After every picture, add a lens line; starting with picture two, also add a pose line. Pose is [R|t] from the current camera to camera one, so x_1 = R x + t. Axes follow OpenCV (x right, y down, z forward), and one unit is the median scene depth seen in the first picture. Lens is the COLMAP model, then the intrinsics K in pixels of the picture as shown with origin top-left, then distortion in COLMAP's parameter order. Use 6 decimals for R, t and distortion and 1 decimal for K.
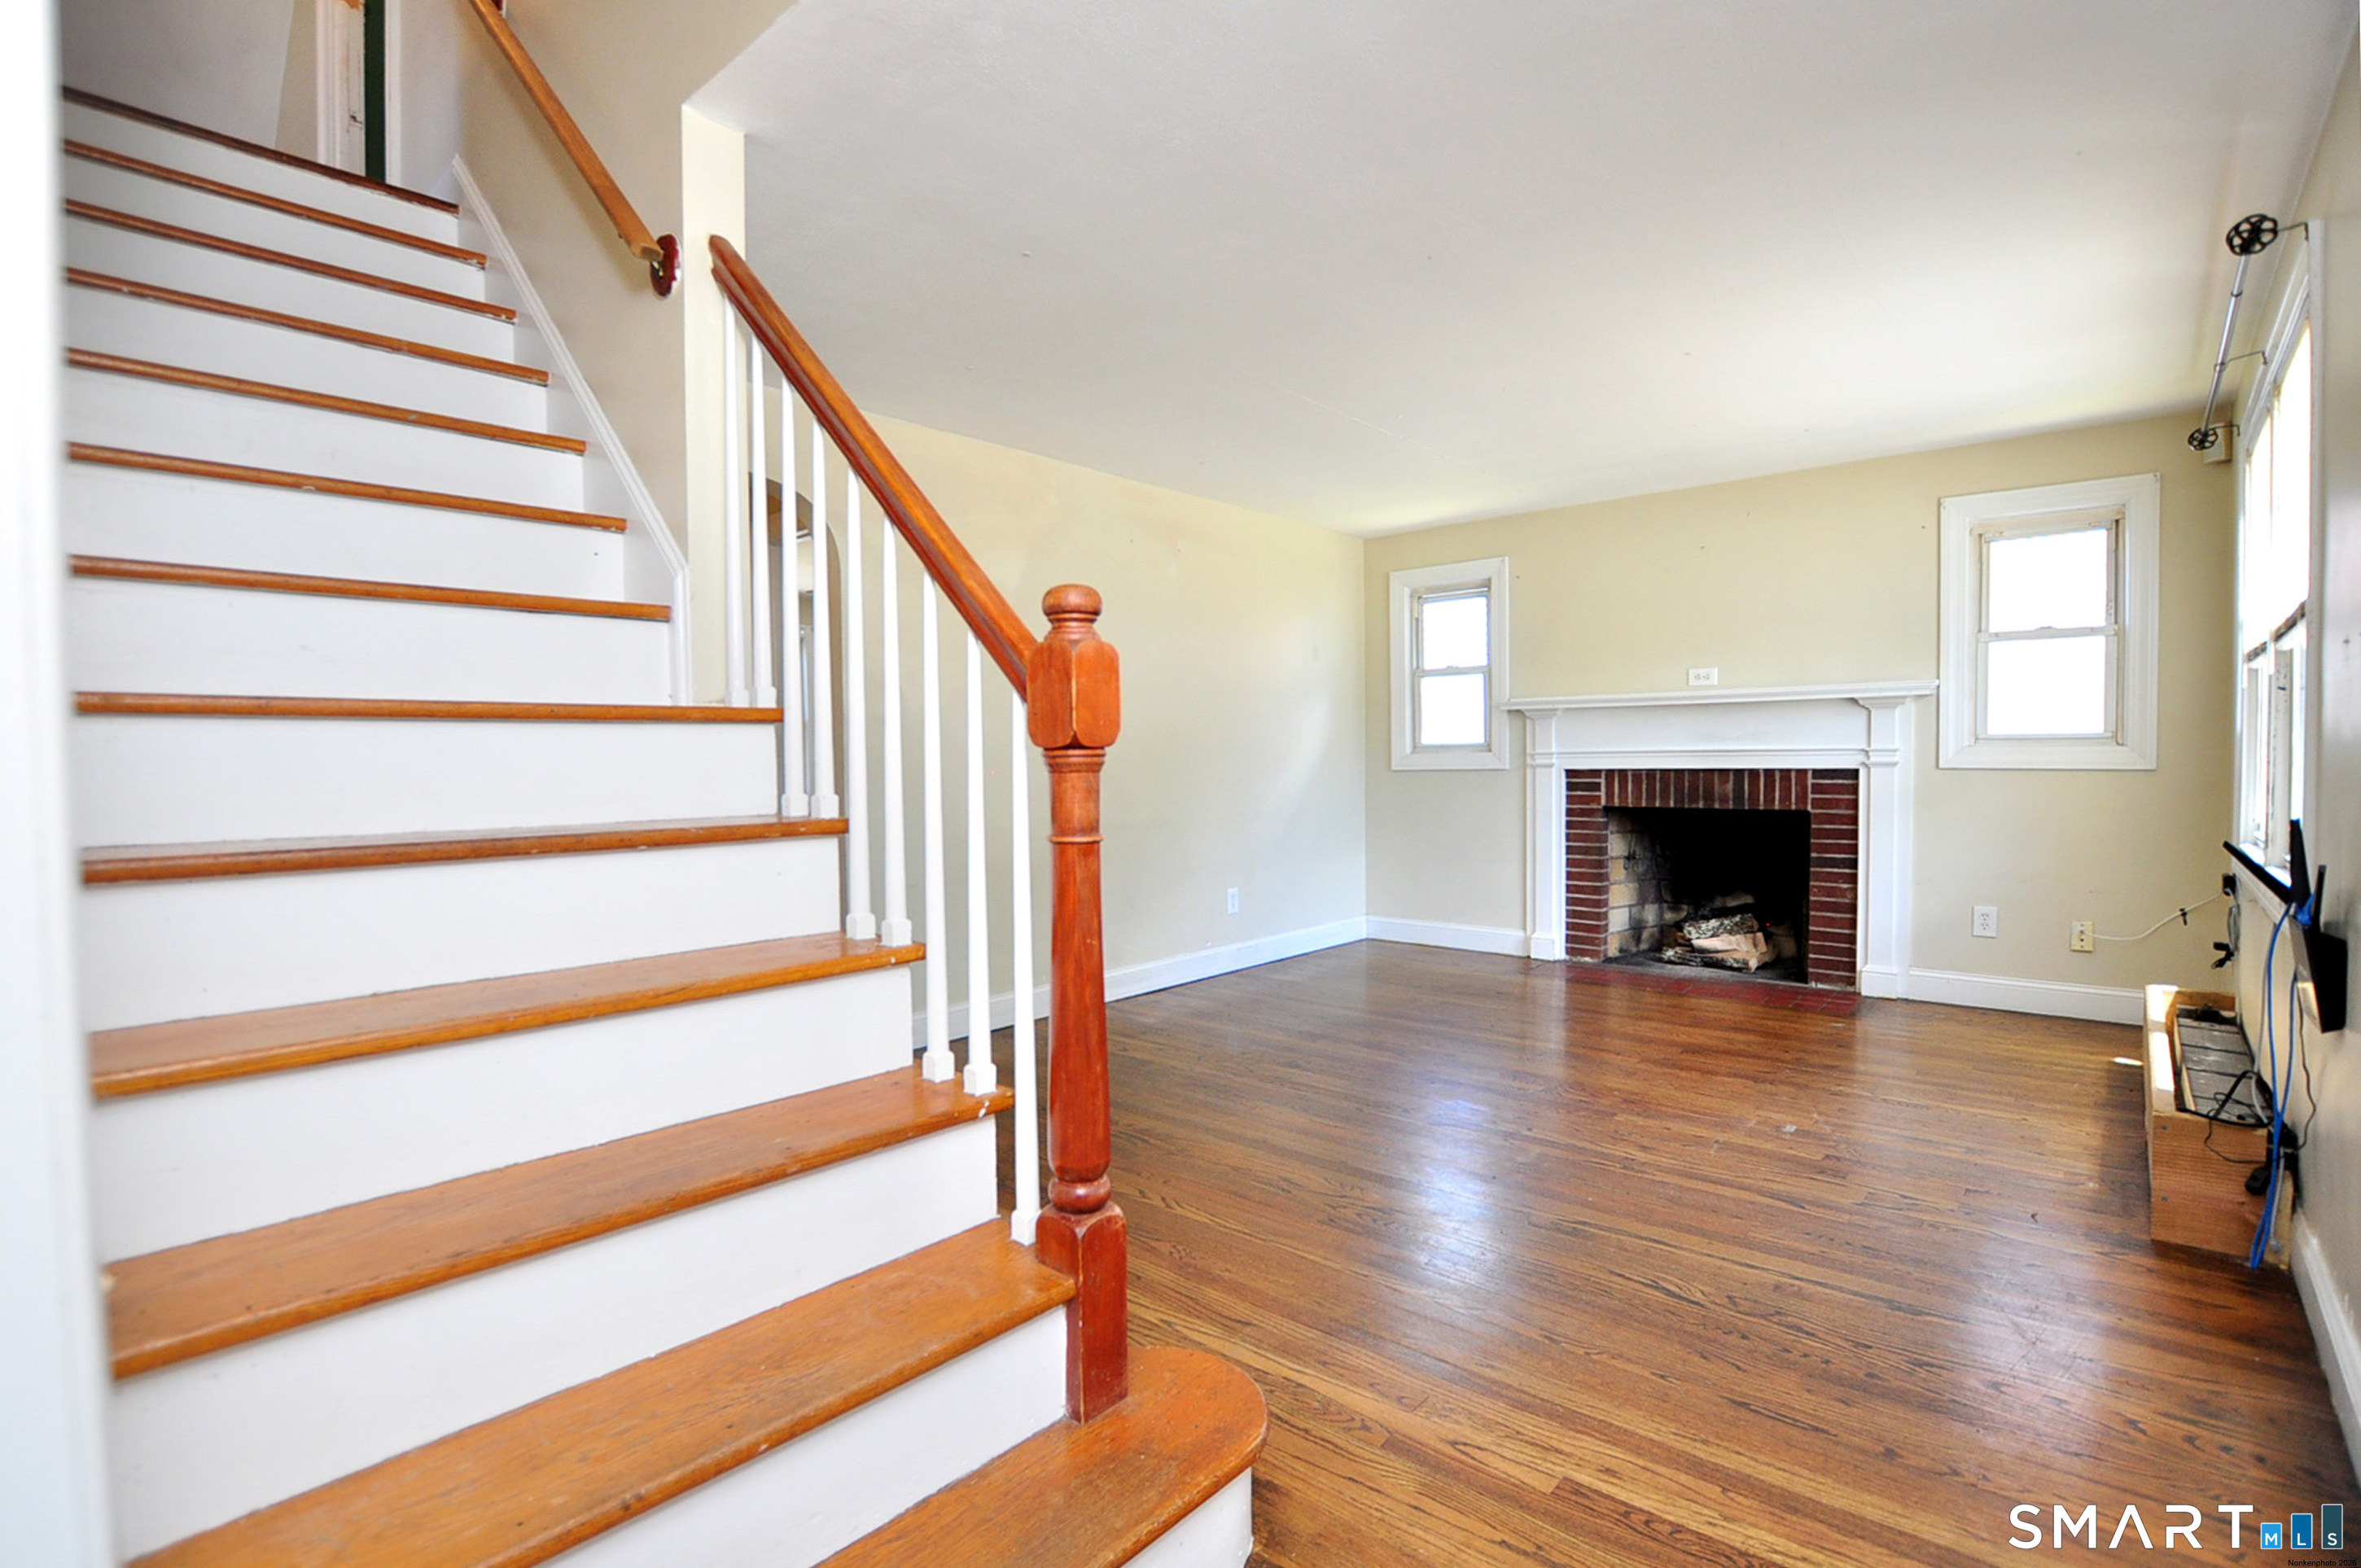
lens RADIAL K [[1098.5, 0, 1126.9], [0, 1098.5, 761.0], [0, 0, 1]] dist [-0.020901, -0.000475]
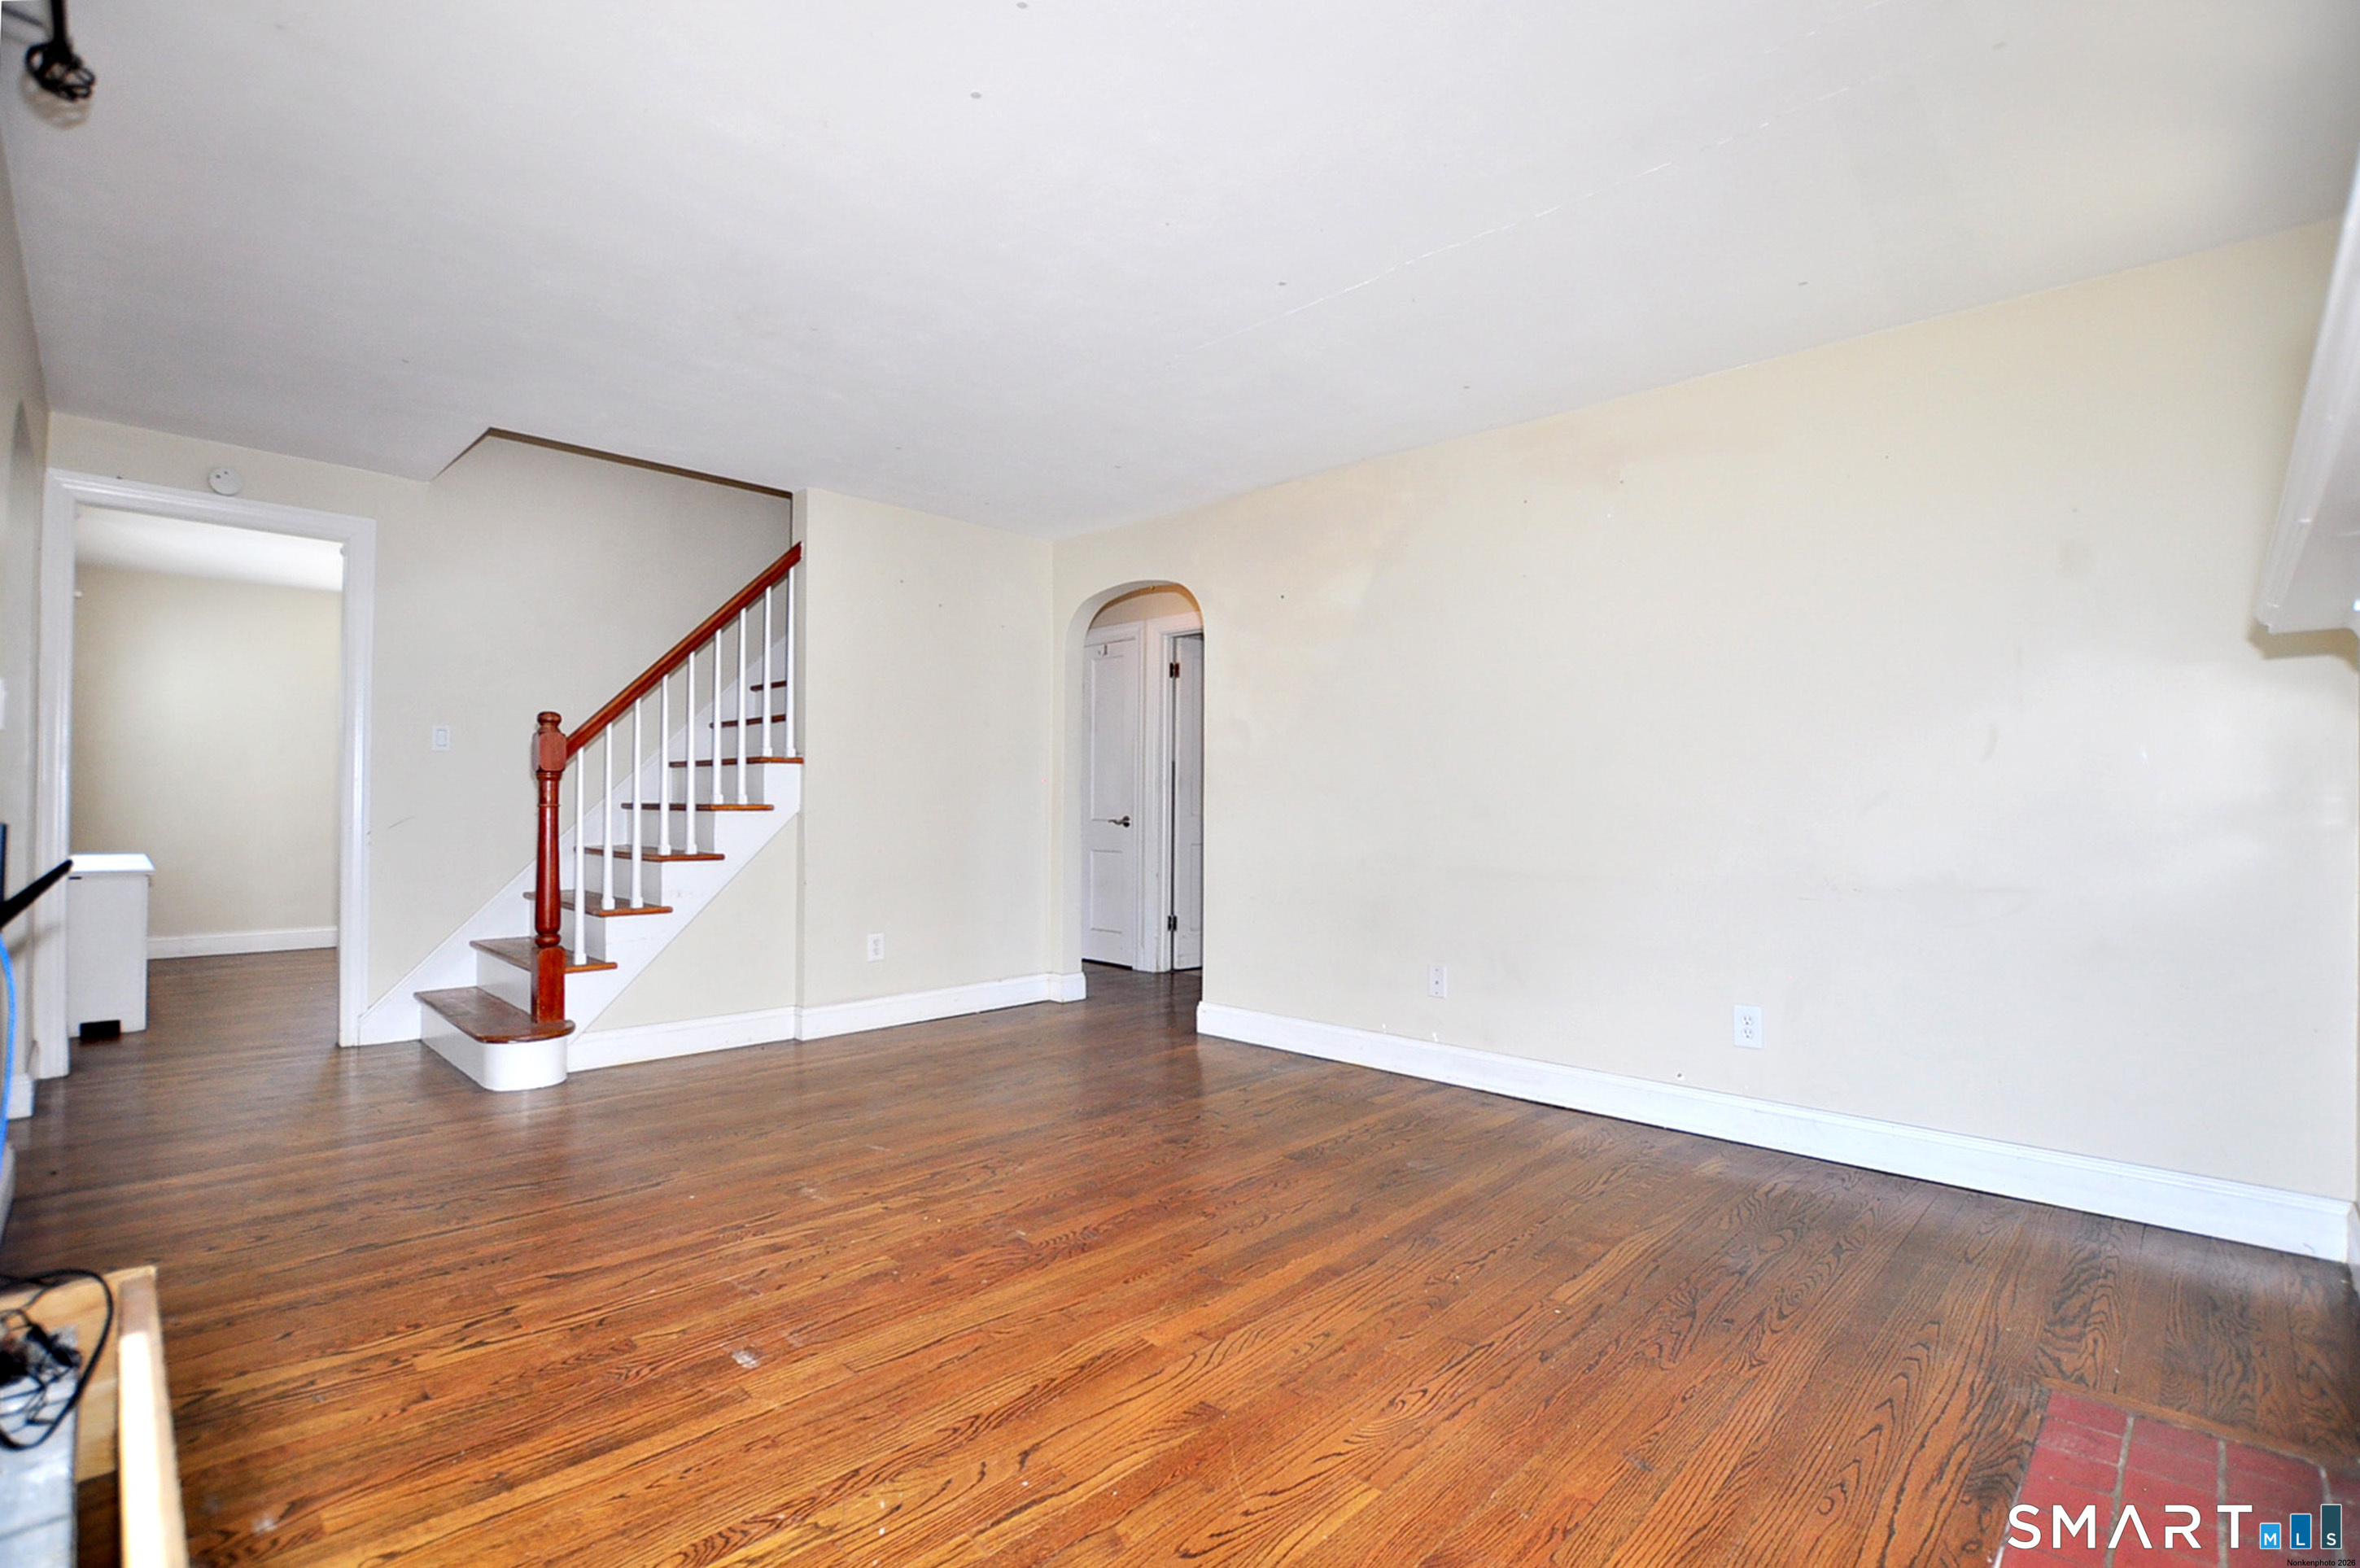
lens RADIAL K [[1048.7, 0, 1166.2], [0, 1048.7, 797.3], [0, 0, 1]] dist [-0.036385, 0.001133]
pose [[-0.017666, -0.004296, -0.999835, 0.747734], [-0.012383, 0.999915, -0.004077, 0.012029], [0.999767, 0.012308, -0.017718, 0.782477]]
